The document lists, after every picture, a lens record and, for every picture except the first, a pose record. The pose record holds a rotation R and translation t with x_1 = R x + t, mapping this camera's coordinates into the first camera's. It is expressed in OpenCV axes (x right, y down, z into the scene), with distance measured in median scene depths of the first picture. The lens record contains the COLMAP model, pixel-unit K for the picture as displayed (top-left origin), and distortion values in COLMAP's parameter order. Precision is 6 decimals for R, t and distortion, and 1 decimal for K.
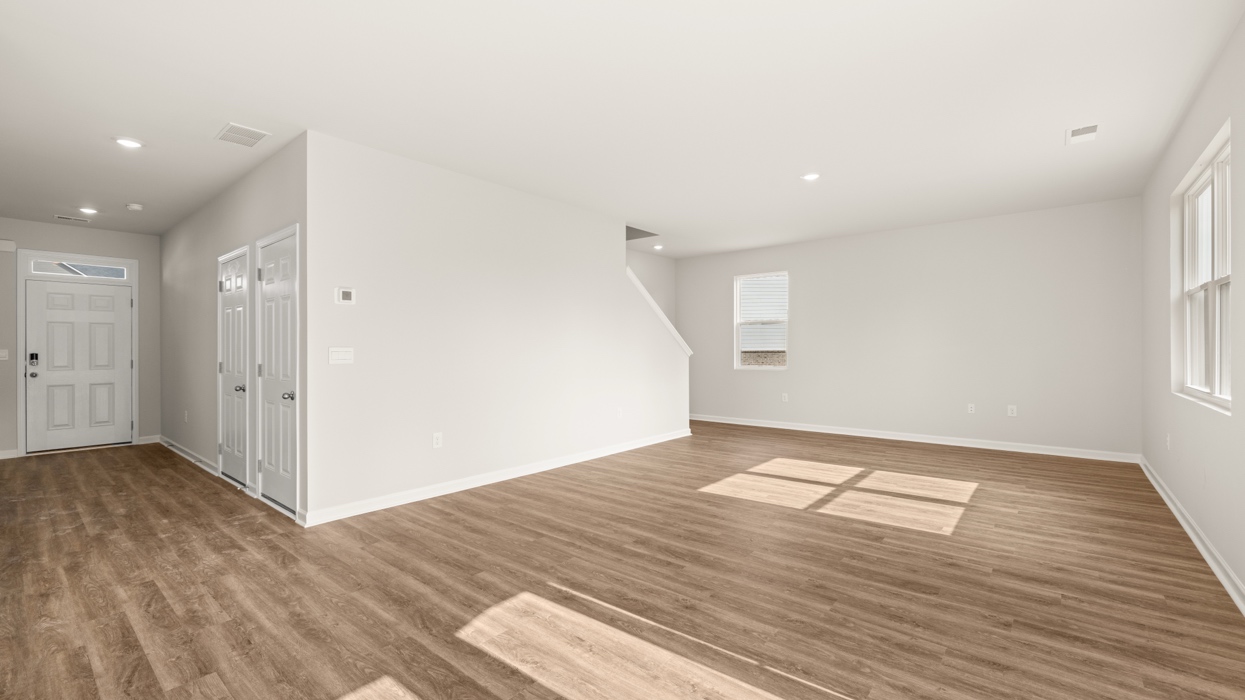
lens RADIAL K [[516.9, 0, 628.1], [0, 516.9, 347.5], [0, 0, 1]] dist [0.001221, 0.000291]
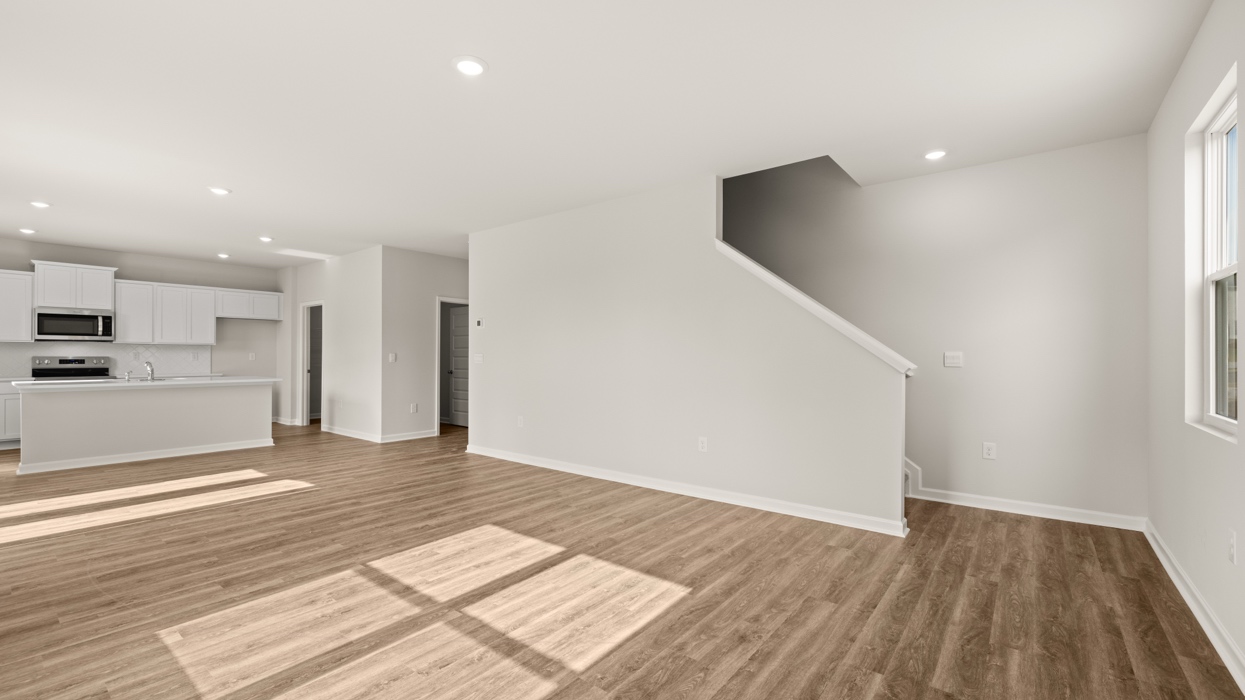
lens RADIAL K [[516.9, 0, 627.9], [0, 516.9, 355.8], [0, 0, 1]] dist [0.001221, 0.000291]
pose [[0.027625, 0.005433, -0.999604, 1.301377], [0.002307, 0.999982, 0.005498, -0.010139], [0.999616, -0.002457, 0.027612, 1.575432]]
